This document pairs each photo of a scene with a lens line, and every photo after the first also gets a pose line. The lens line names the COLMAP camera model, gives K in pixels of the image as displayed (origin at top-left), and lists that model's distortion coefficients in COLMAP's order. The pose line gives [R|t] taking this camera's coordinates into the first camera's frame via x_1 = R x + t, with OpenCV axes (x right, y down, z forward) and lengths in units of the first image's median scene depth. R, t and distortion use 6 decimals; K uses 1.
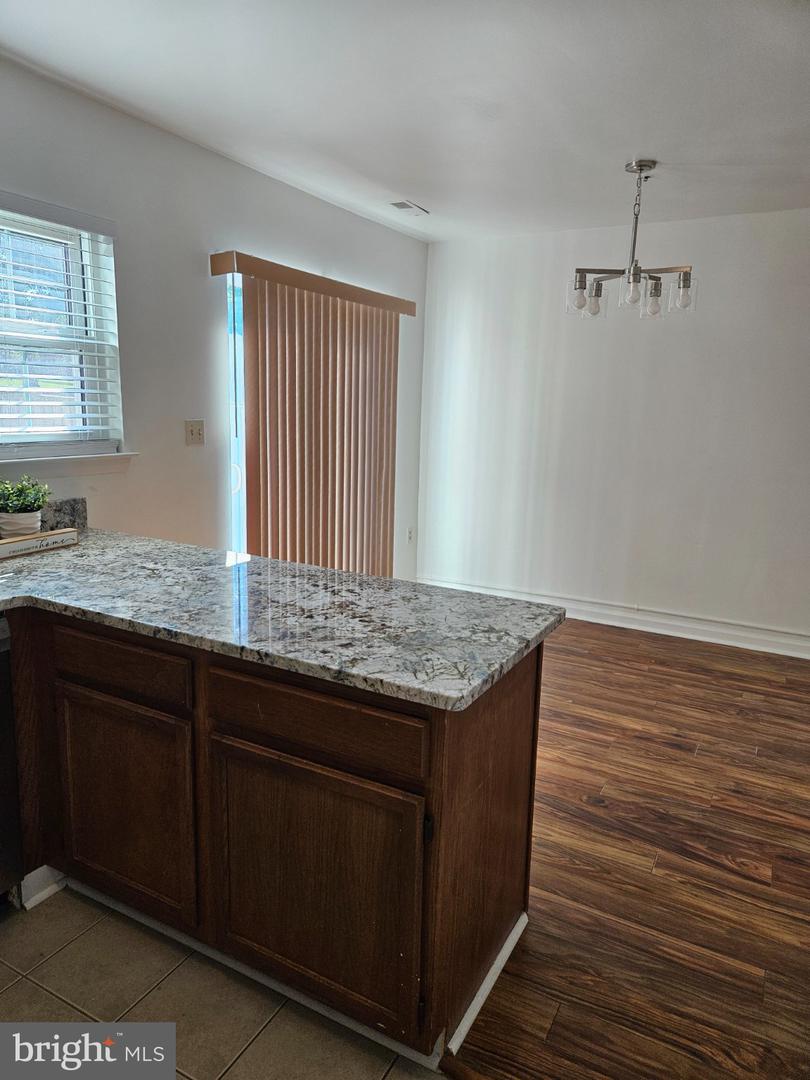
lens RADIAL K [[727.8, 0, 401.2], [0, 727.8, 535.7], [0, 0, 1]] dist [0.062438, -0.050163]
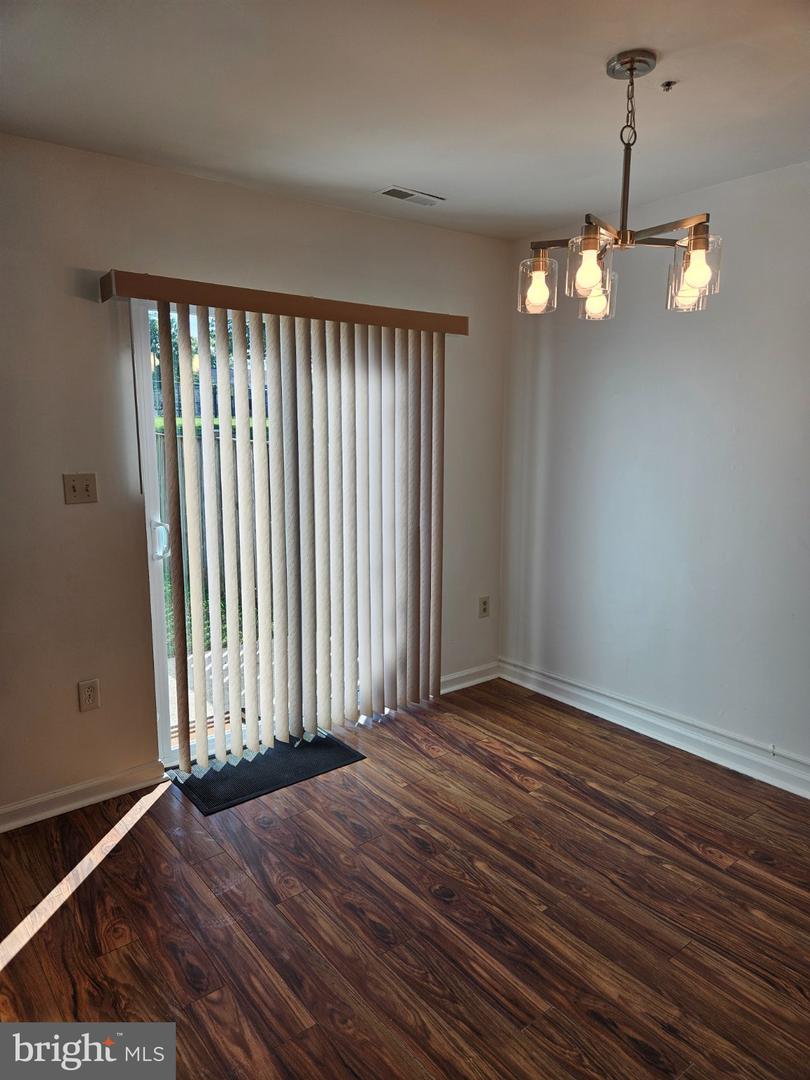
lens RADIAL K [[727.8, 0, 413.4], [0, 727.8, 538.9], [0, 0, 1]] dist [0.062438, -0.050163]
pose [[0.919819, 0.036225, -0.390667, 0.343842], [-0.049816, 0.998453, -0.024709, -0.071564], [0.389168, 0.042189, 0.920200, 0.321817]]
